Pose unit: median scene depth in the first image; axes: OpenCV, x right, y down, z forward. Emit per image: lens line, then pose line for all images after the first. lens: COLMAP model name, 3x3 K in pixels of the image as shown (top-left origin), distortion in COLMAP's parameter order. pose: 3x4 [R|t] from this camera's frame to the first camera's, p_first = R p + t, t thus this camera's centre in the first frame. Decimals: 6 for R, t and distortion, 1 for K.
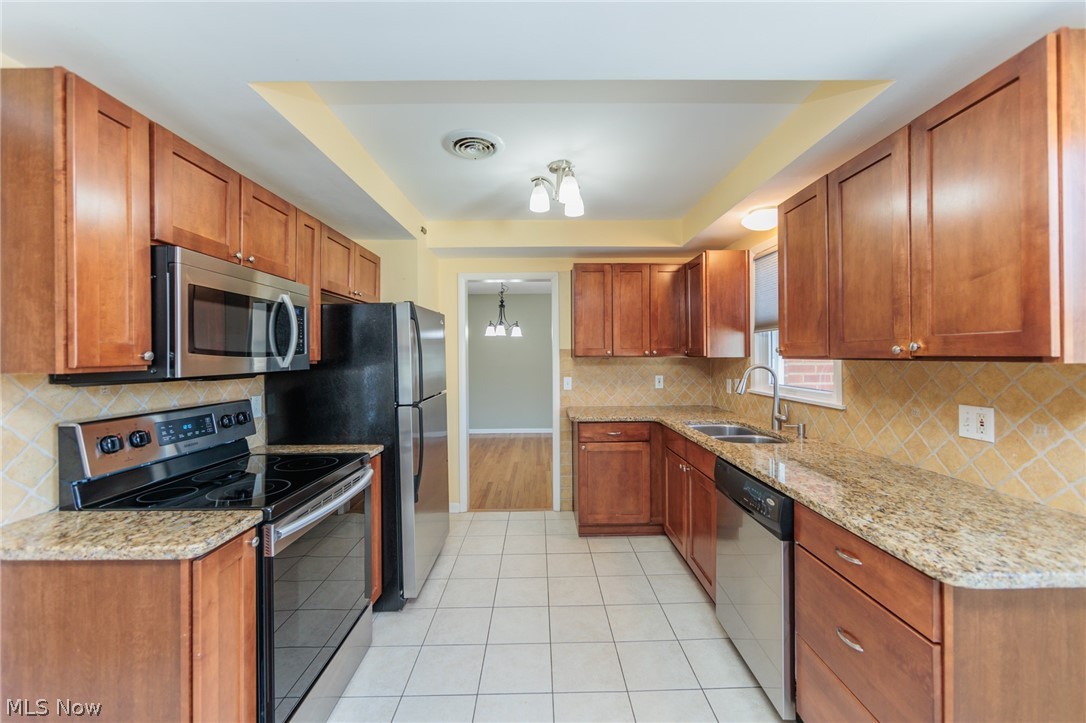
lens RADIAL K [[424.4, 0, 542.2], [0, 424.4, 352.5], [0, 0, 1]] dist [-0.000996, -0.000099]
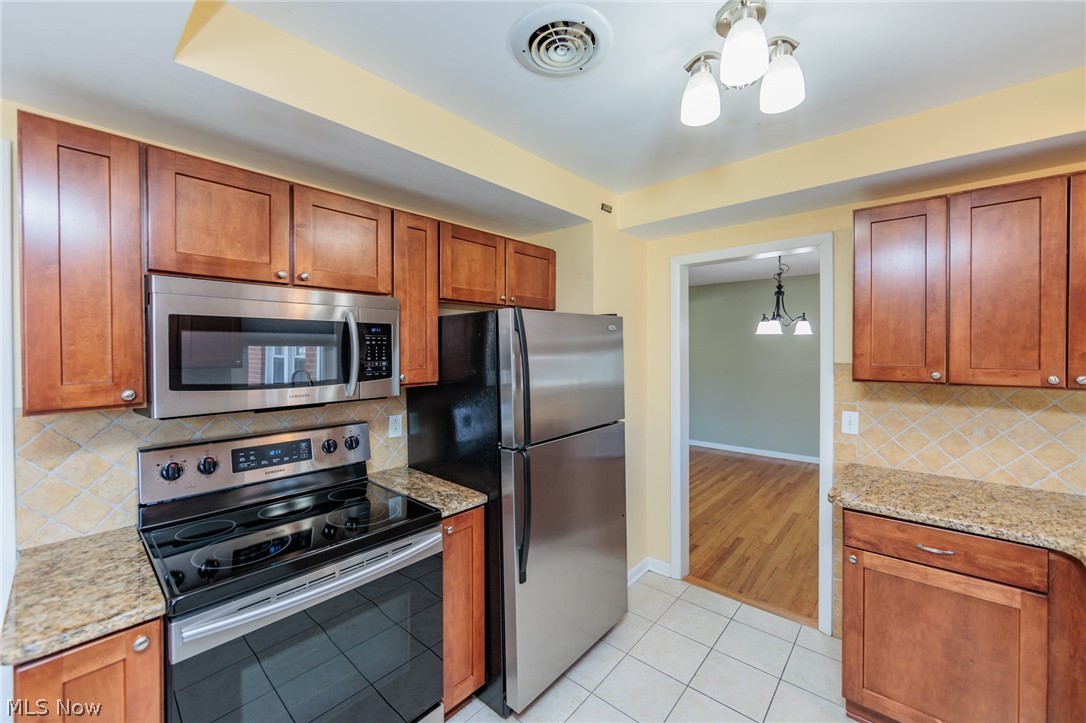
lens RADIAL K [[424.4, 0, 542.2], [0, 424.4, 352.5], [0, 0, 1]] dist [-0.000996, -0.000099]
pose [[0.751389, 0.010435, -0.659778, 0.171613], [0.001135, 0.999853, 0.017107, -0.045141], [0.659859, -0.013603, 0.751266, 0.402511]]
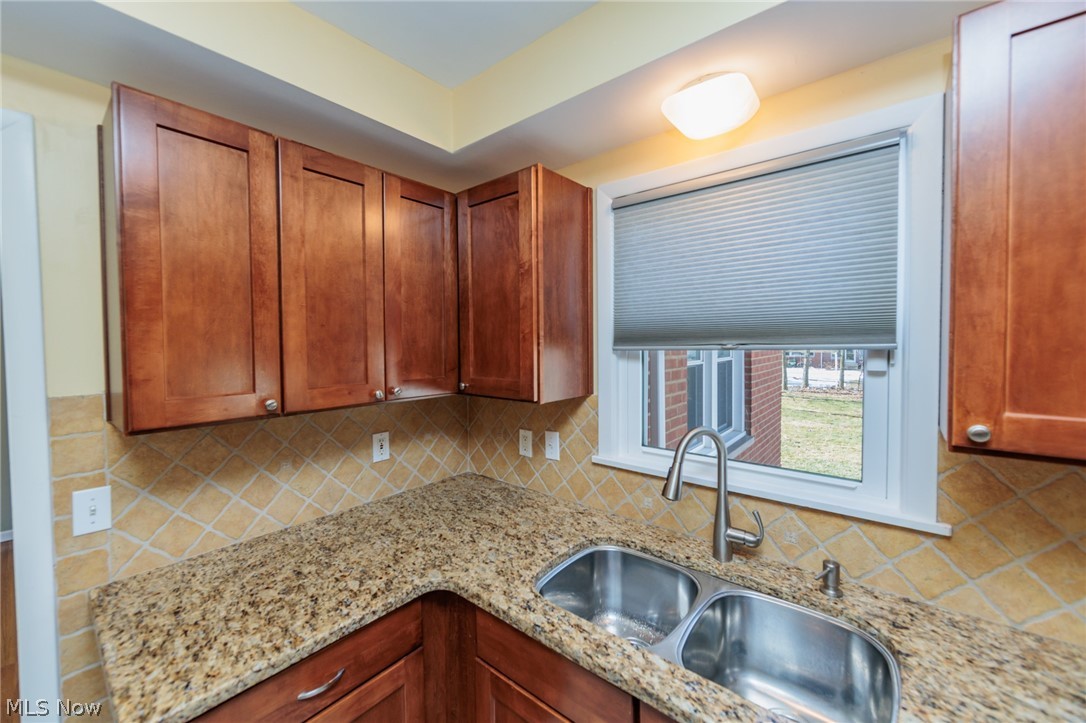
lens RADIAL K [[424.4, 0, 542.2], [0, 424.4, 352.5], [0, 0, 1]] dist [-0.000996, -0.000099]
pose [[0.636448, -0.019636, 0.771070, 0.047272], [0.001422, 0.999704, 0.024284, -0.060001], [-0.771318, -0.014359, 0.636288, 0.786430]]
